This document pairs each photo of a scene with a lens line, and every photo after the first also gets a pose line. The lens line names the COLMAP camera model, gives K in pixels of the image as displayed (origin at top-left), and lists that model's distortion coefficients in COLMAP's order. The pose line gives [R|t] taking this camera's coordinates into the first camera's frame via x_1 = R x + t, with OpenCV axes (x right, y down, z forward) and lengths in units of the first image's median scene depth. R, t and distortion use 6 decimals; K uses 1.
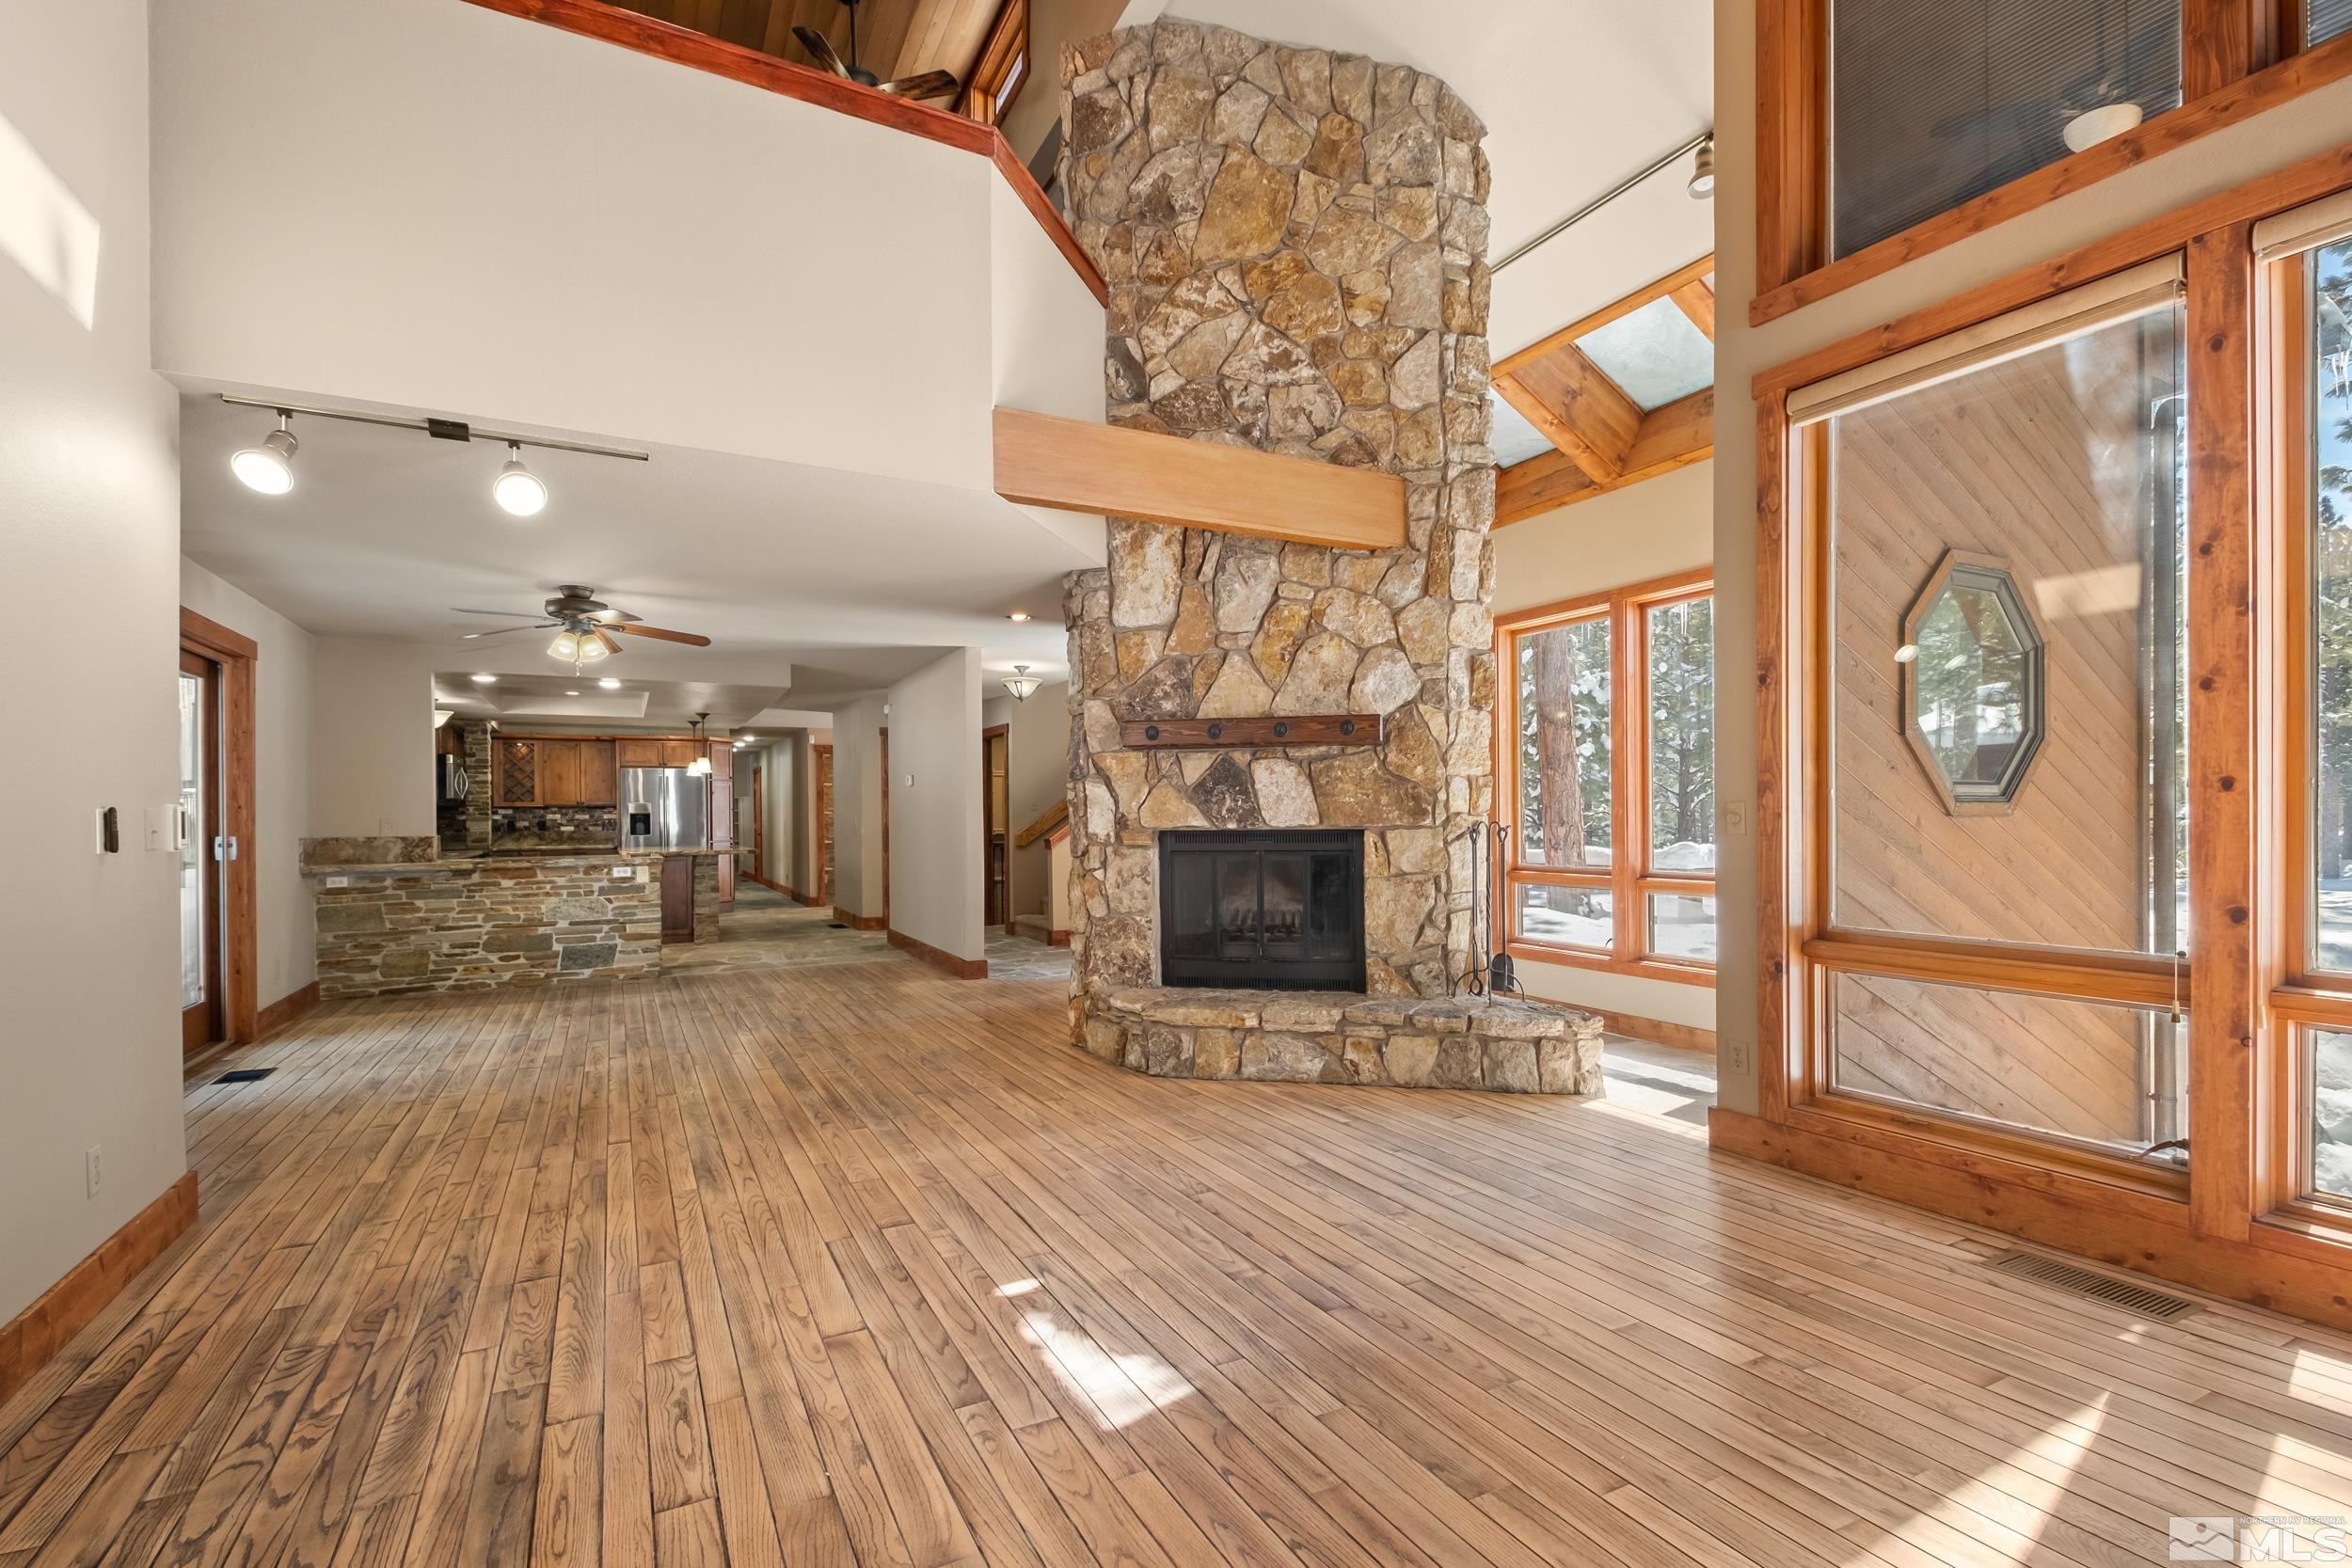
lens RADIAL K [[1031.5, 0, 1050.6], [0, 1031.5, 815.6], [0, 0, 1]] dist [0.028882, -0.011532]
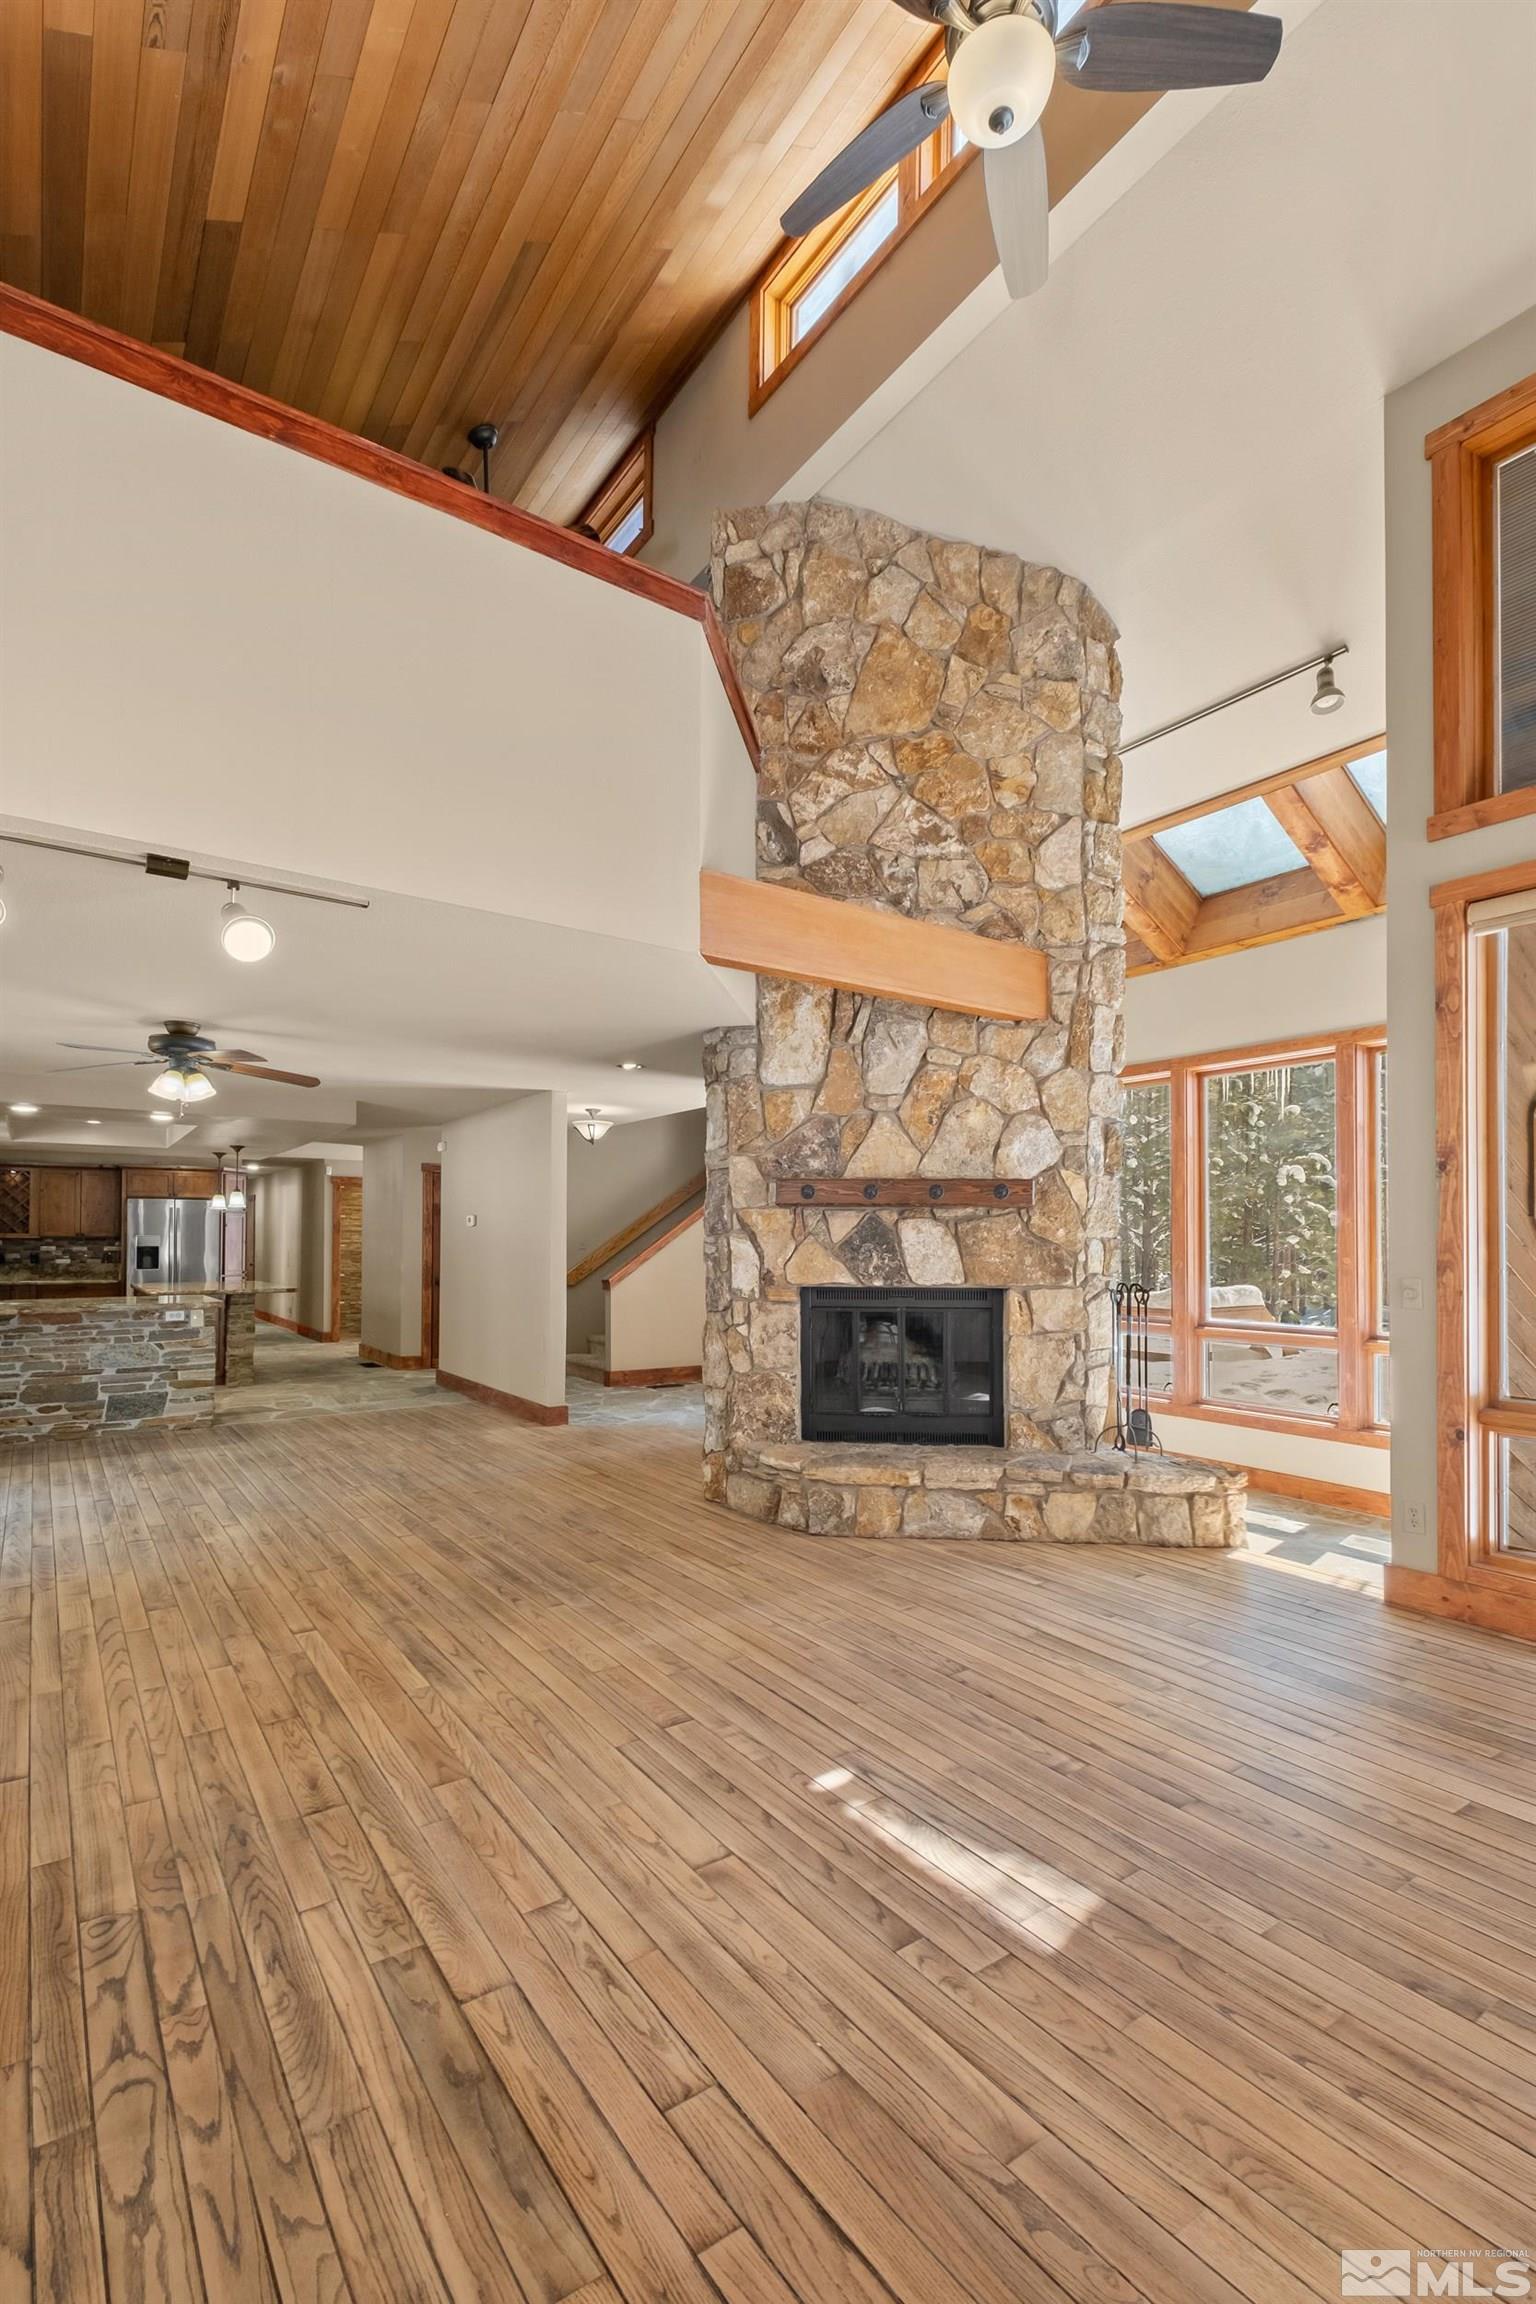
lens RADIAL K [[1010.6, 0, 640.6], [0, 1010.6, 1218.5], [0, 0, 1]] dist [0.028882, -0.011532]
pose [[0.991540, 0.013876, 0.129058, -0.194281], [-0.010970, 0.999671, -0.023198, -0.029705], [-0.129338, 0.021586, 0.991366, 0.041110]]
